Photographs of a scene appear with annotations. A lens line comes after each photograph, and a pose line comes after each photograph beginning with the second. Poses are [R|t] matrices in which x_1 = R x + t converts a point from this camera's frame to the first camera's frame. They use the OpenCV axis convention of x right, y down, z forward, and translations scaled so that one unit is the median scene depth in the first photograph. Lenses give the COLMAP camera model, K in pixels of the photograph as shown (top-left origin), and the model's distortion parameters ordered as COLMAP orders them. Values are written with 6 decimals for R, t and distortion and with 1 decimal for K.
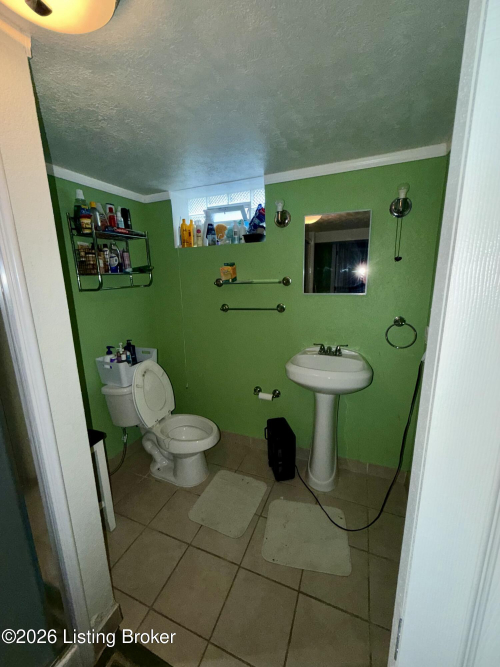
lens RADIAL K [[266.6, 0, 247.7], [0, 266.6, 330.5], [0, 0, 1]] dist [-0.003205, -0.000039]
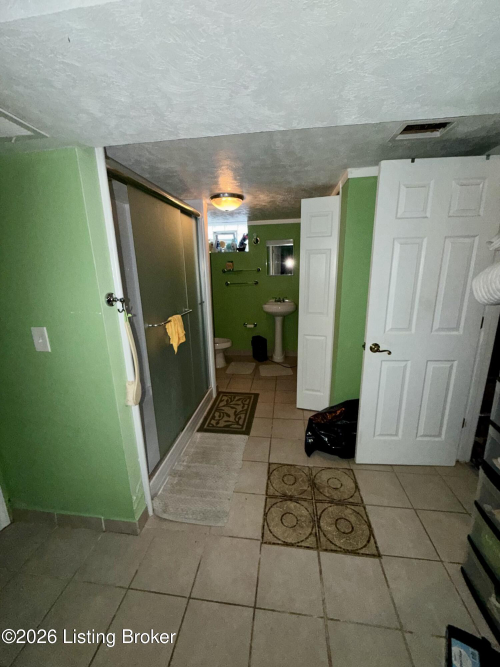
lens RADIAL K [[266.6, 0, 251.2], [0, 266.6, 334.1], [0, 0, 1]] dist [-0.003205, -0.000039]
pose [[0.967680, -0.063469, 0.244064, -0.453090], [0.053136, 0.997399, 0.048697, 0.215534], [-0.246520, -0.034154, 0.968536, -1.047585]]
